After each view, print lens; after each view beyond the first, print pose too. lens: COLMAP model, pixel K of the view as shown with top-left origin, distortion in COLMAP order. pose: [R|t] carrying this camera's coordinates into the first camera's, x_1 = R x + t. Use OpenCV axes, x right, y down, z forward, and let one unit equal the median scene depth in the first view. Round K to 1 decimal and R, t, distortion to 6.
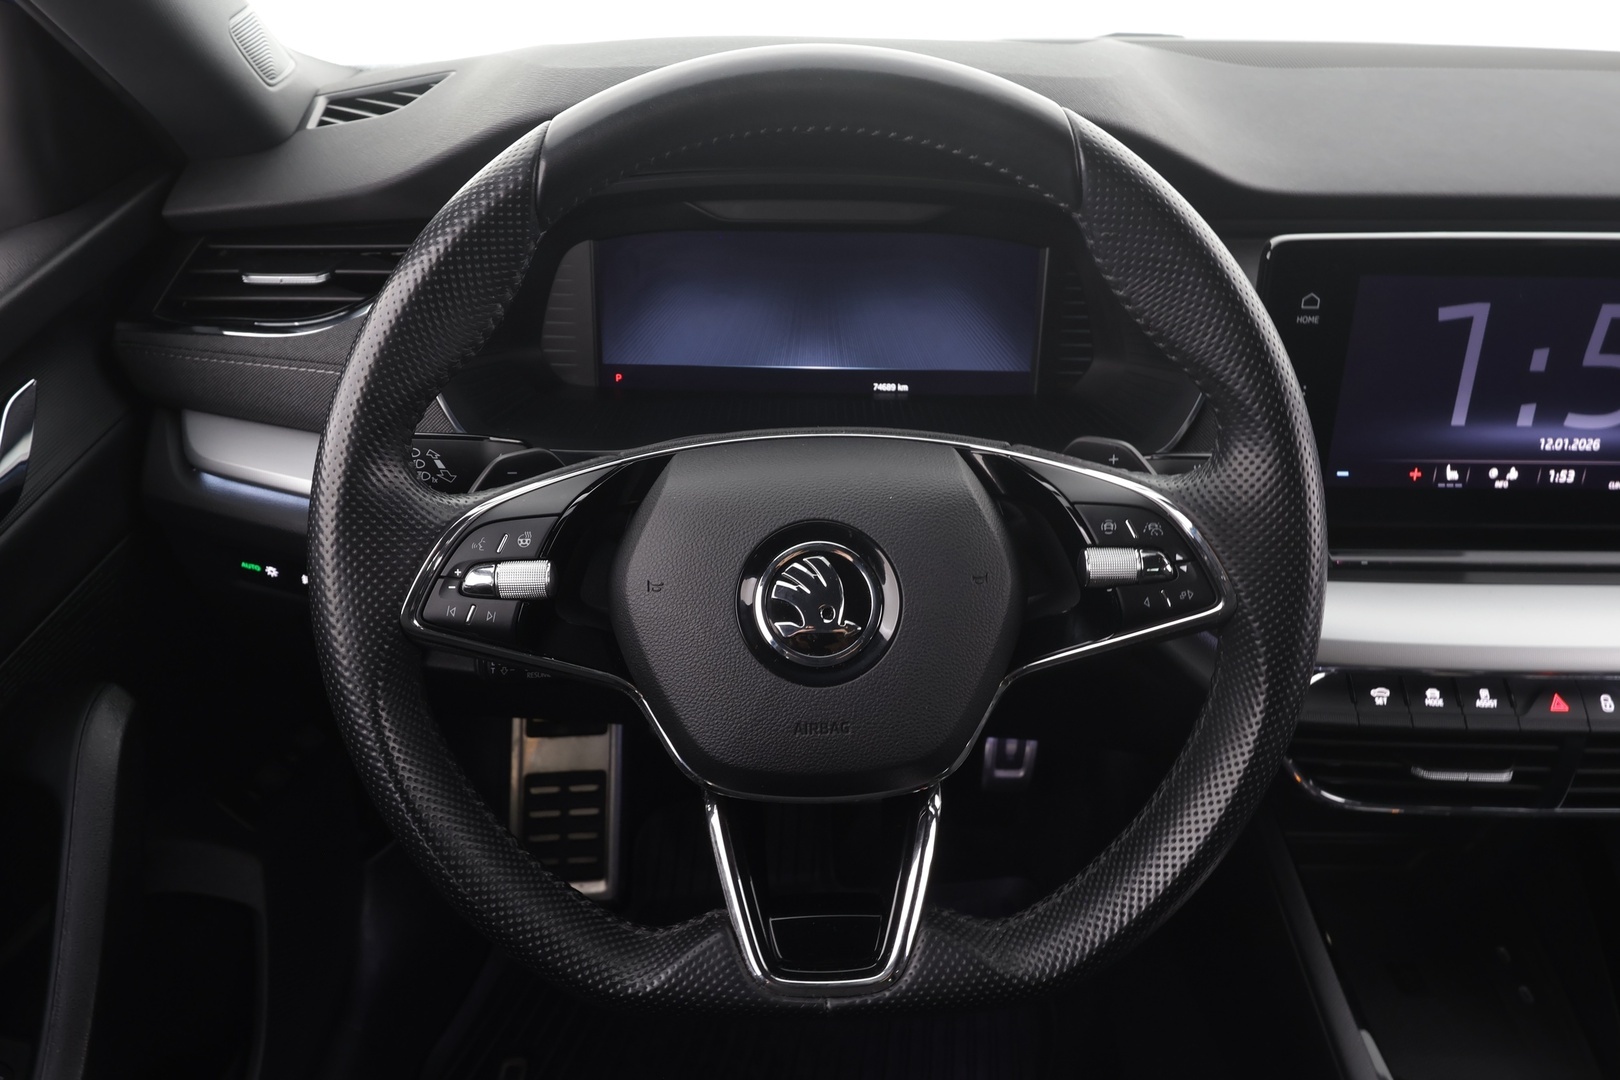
lens RADIAL K [[1274.7, 0, 810.0], [0, 1274.7, 540.0], [0, 0, 1]] dist [0.001361, 0.005968]
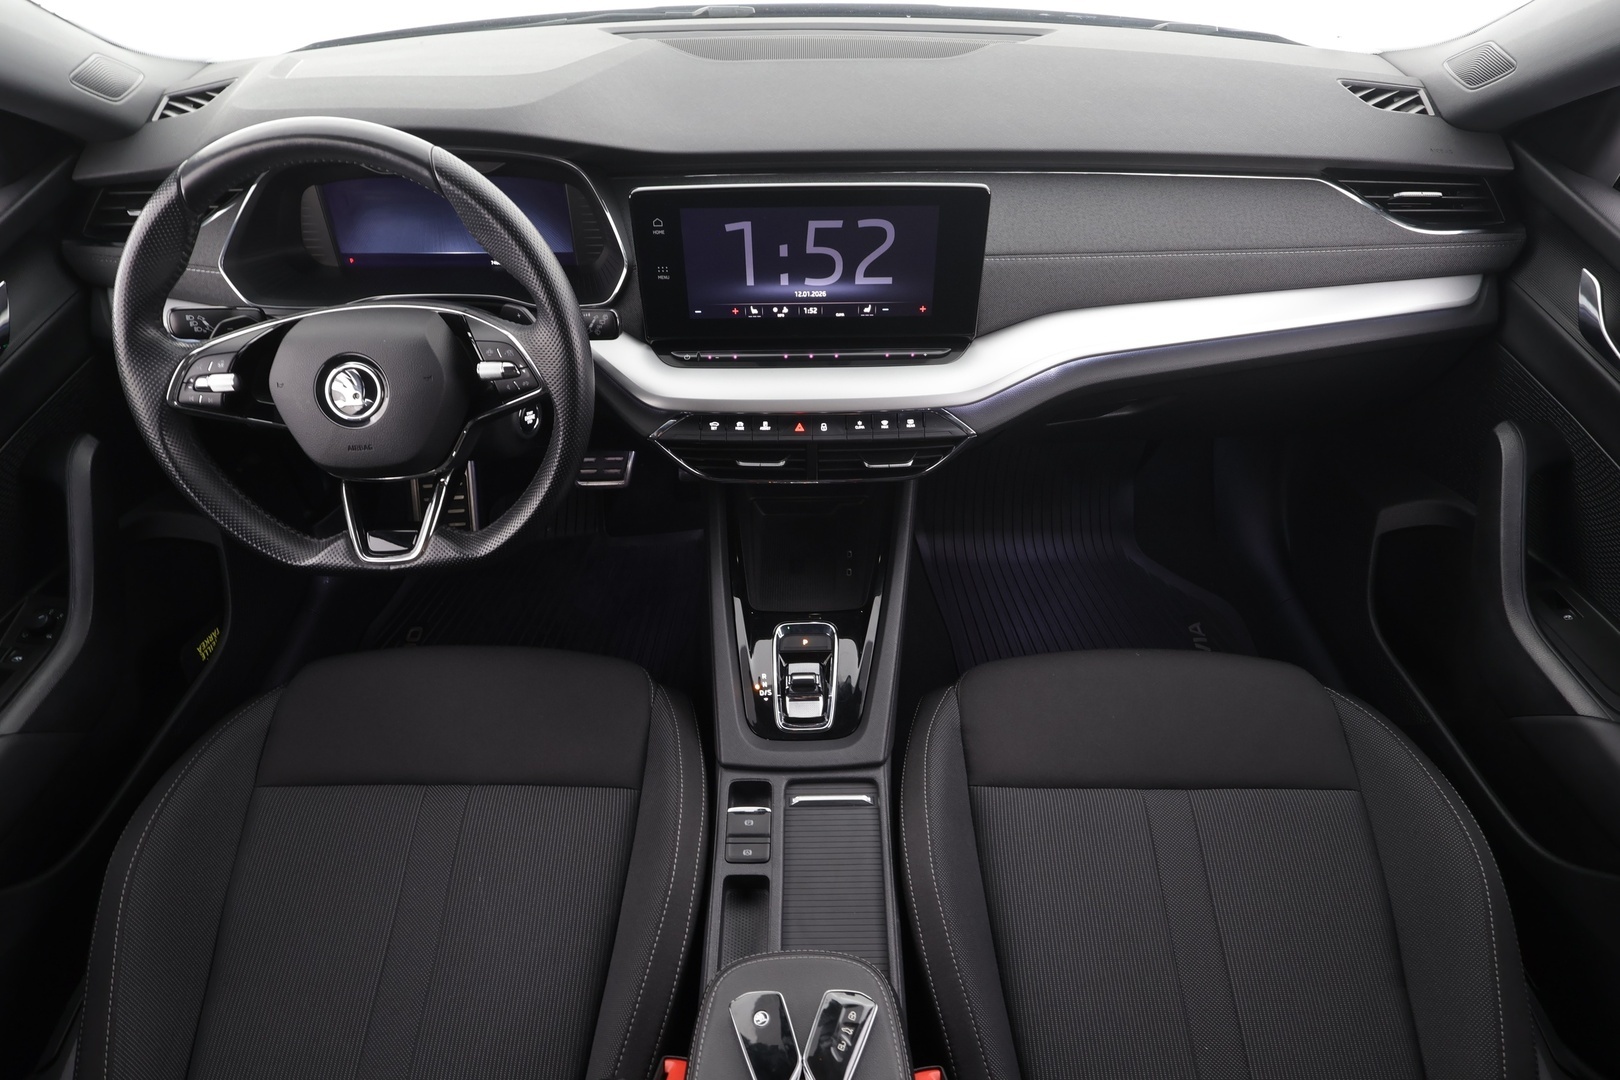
lens RADIAL K [[909.3, 0, 810.0], [0, 909.3, 540.0], [0, 0, 1]] dist [-0.001909, 0.002122]
pose [[0.999772, -0.020612, -0.005584, 0.617604], [0.021352, 0.968900, 0.246530, -0.055486], [0.000329, -0.246593, 0.969119, -0.450024]]
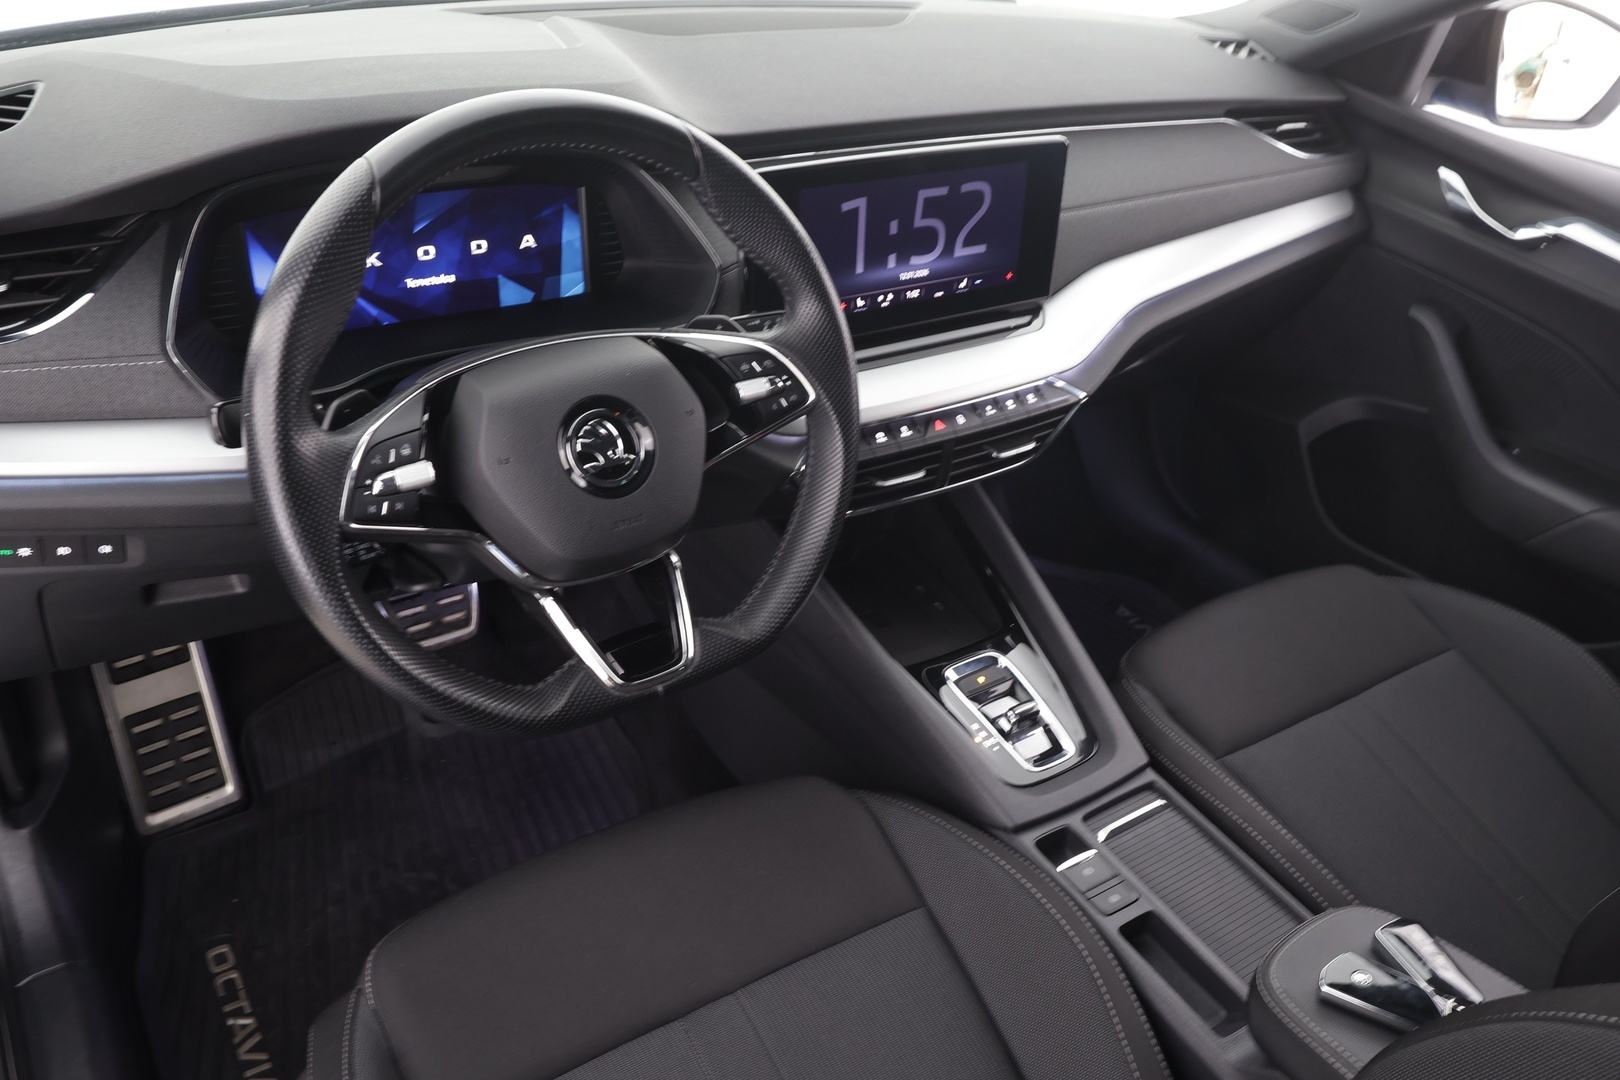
lens RADIAL K [[1269.0, 0, 810.0], [0, 1269.0, 540.0], [0, 0, 1]] dist [0.002569, 0.002221]
pose [[0.822609, -0.252825, 0.509308, -0.482181], [0.196782, 0.966943, 0.162167, -0.035856], [-0.533472, -0.033177, 0.845167, -0.373999]]
